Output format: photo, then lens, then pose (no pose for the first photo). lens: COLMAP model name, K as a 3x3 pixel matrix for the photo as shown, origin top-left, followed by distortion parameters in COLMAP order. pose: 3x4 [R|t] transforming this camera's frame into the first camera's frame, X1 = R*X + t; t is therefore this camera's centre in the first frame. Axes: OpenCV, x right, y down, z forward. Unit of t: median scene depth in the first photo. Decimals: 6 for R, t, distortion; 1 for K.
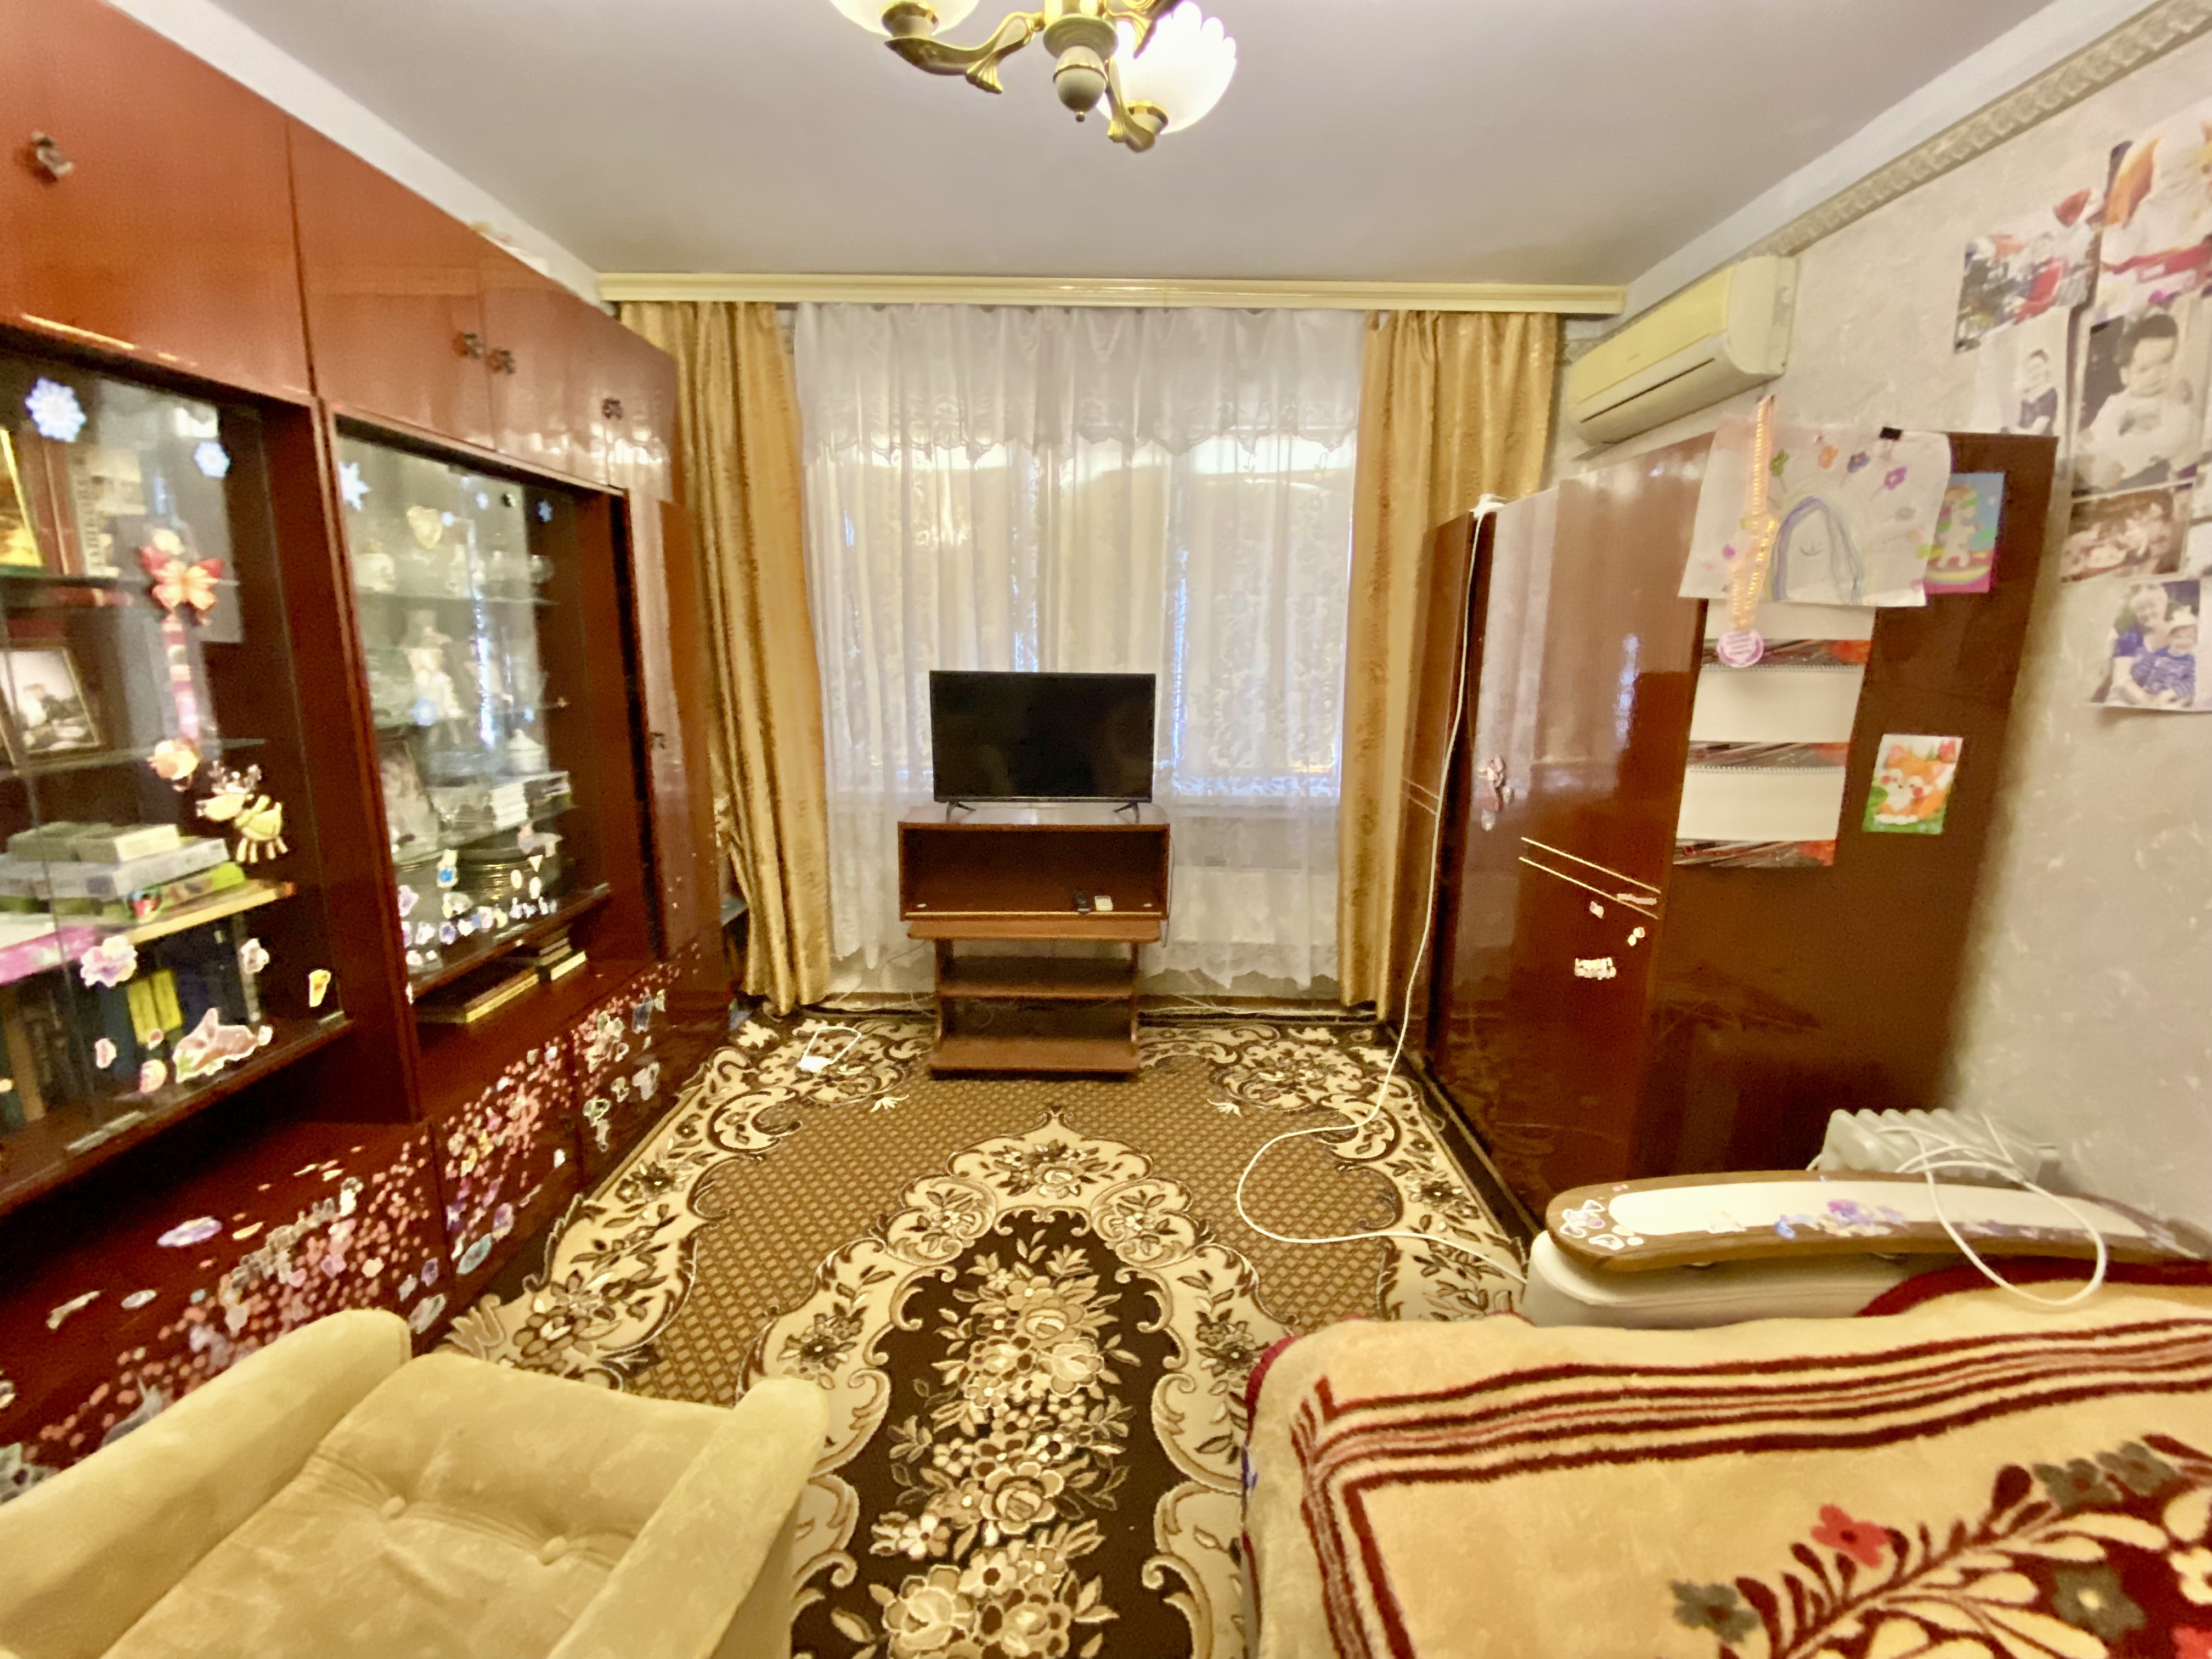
lens RADIAL K [[890.1, 0, 1106.7], [0, 890.1, 827.3], [0, 0, 1]] dist [0.035979, -0.028423]
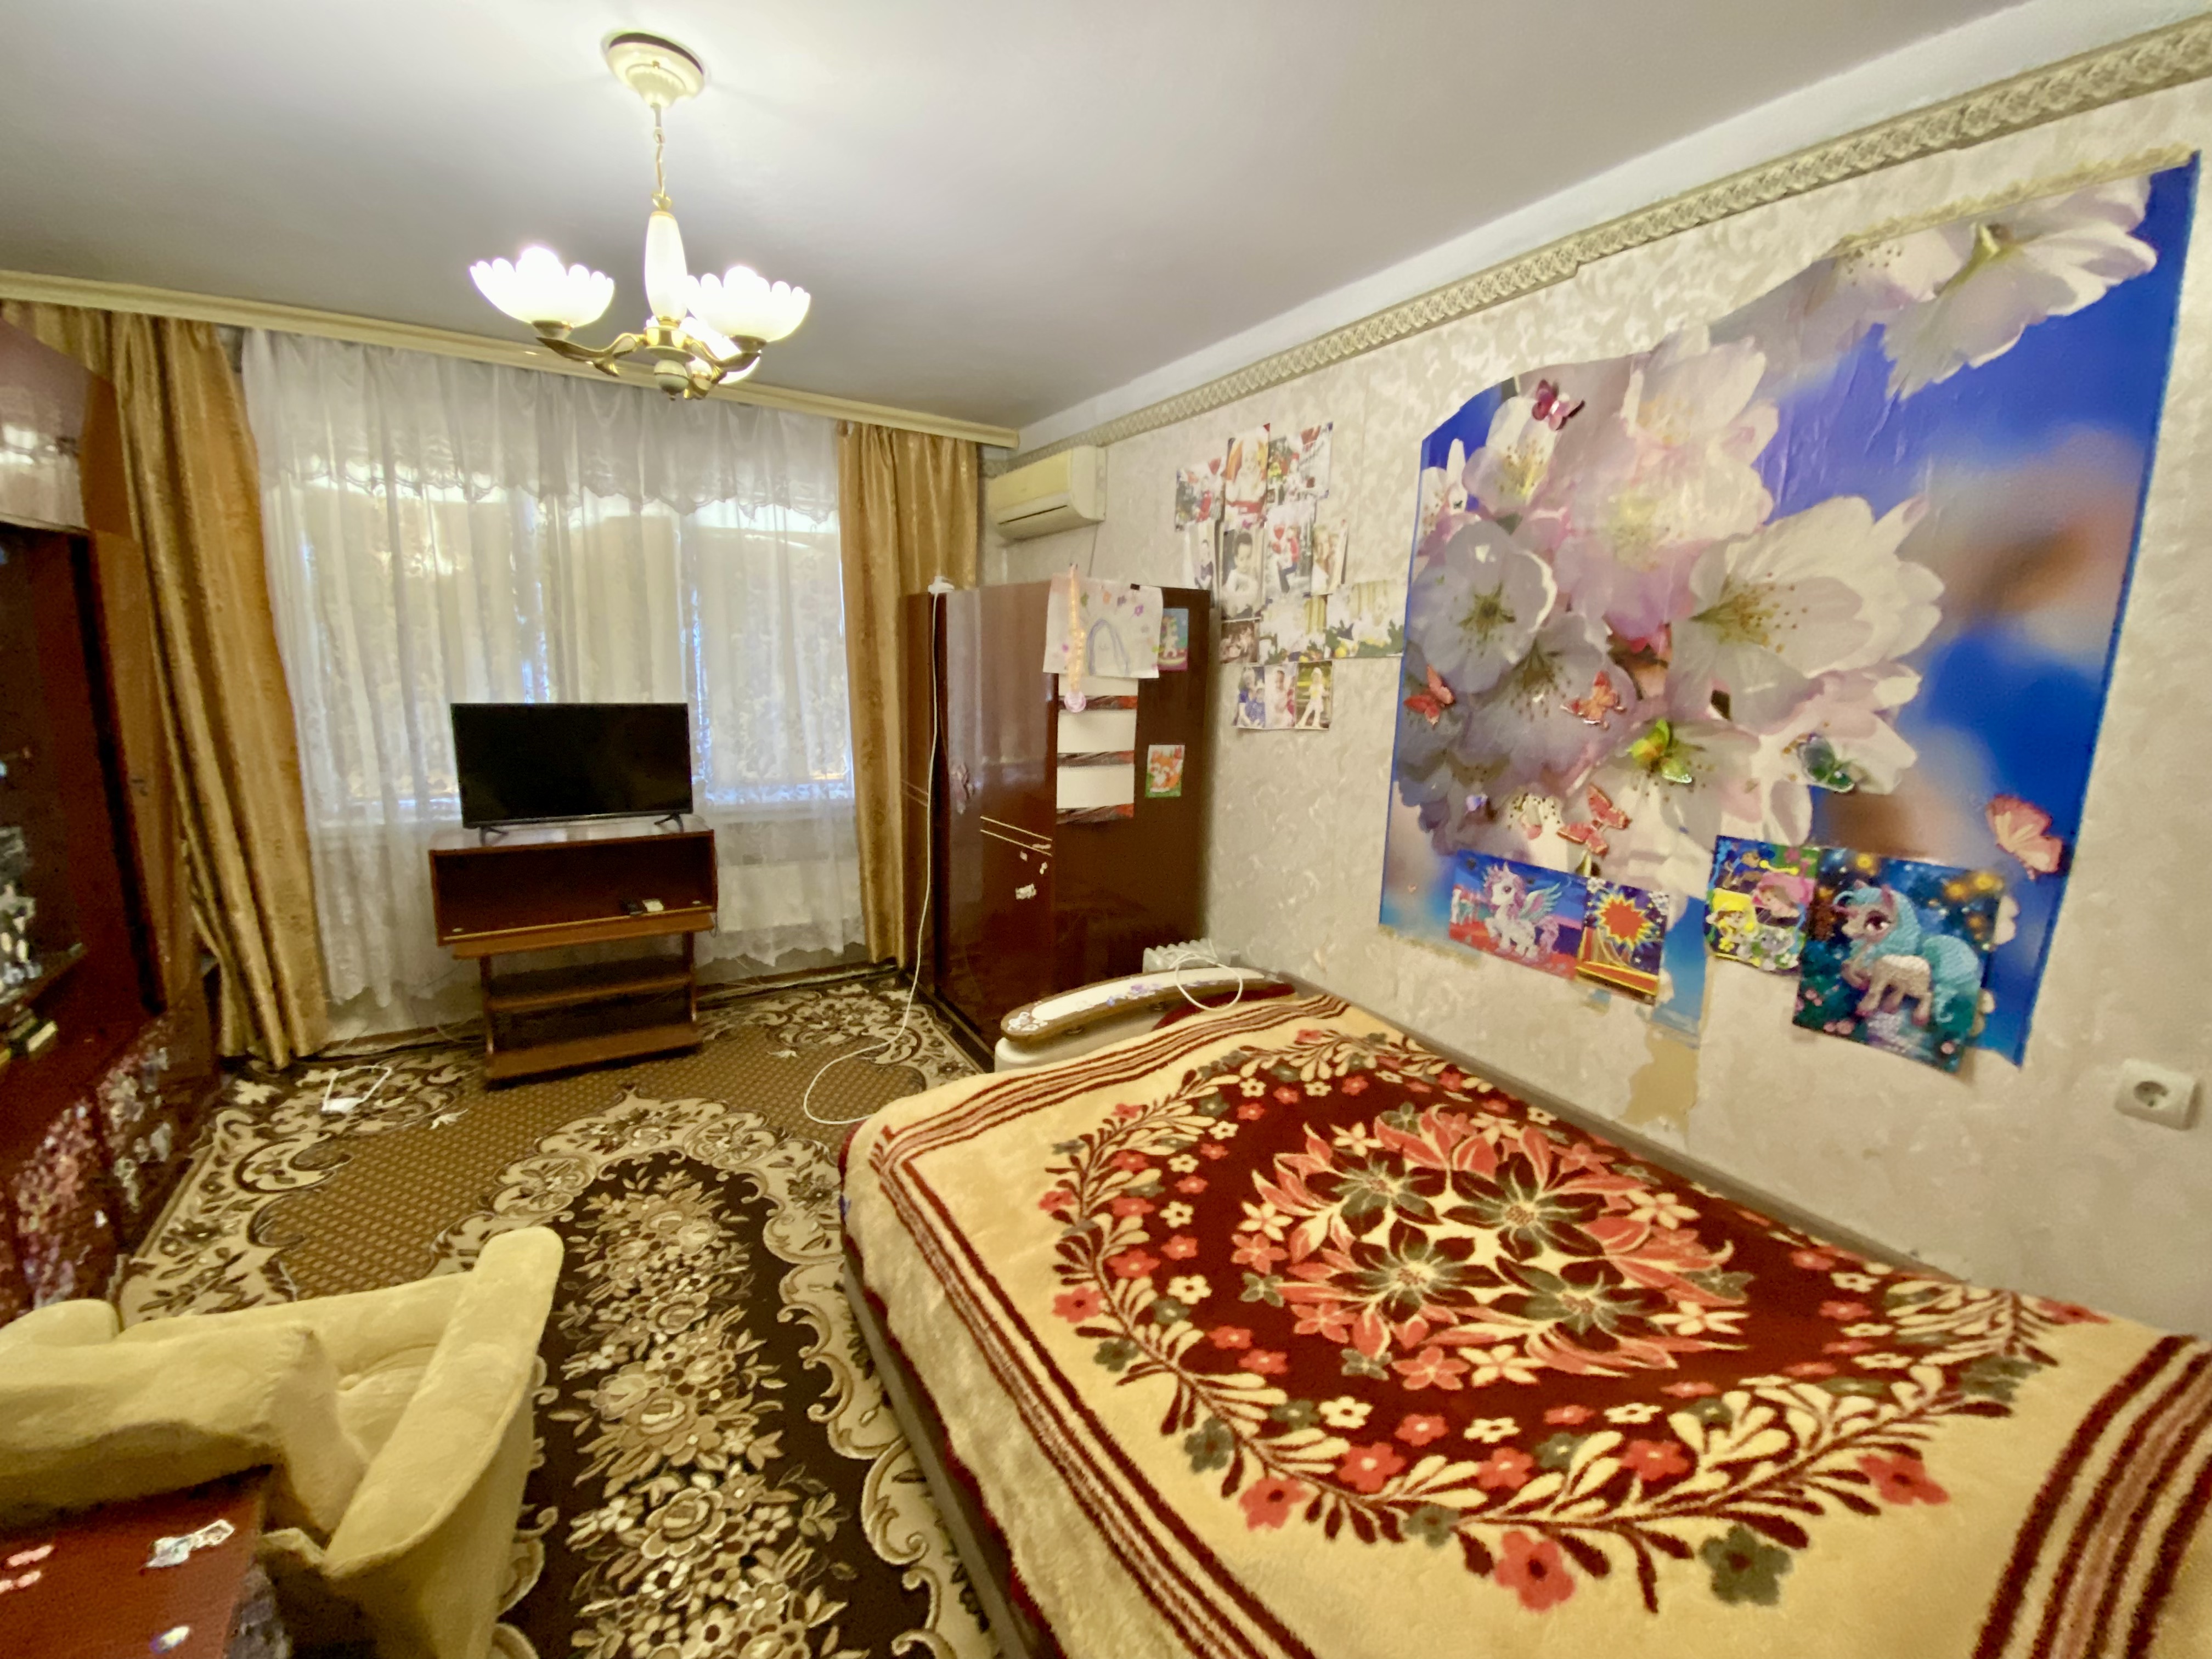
lens RADIAL K [[890.1, 0, 1106.7], [0, 890.1, 827.3], [0, 0, 1]] dist [0.035979, -0.028423]
pose [[0.852879, -0.083607, 0.515371, -0.115381], [0.084291, 0.996196, 0.022117, 0.012182], [-0.515259, 0.024578, 0.856682, -0.348902]]
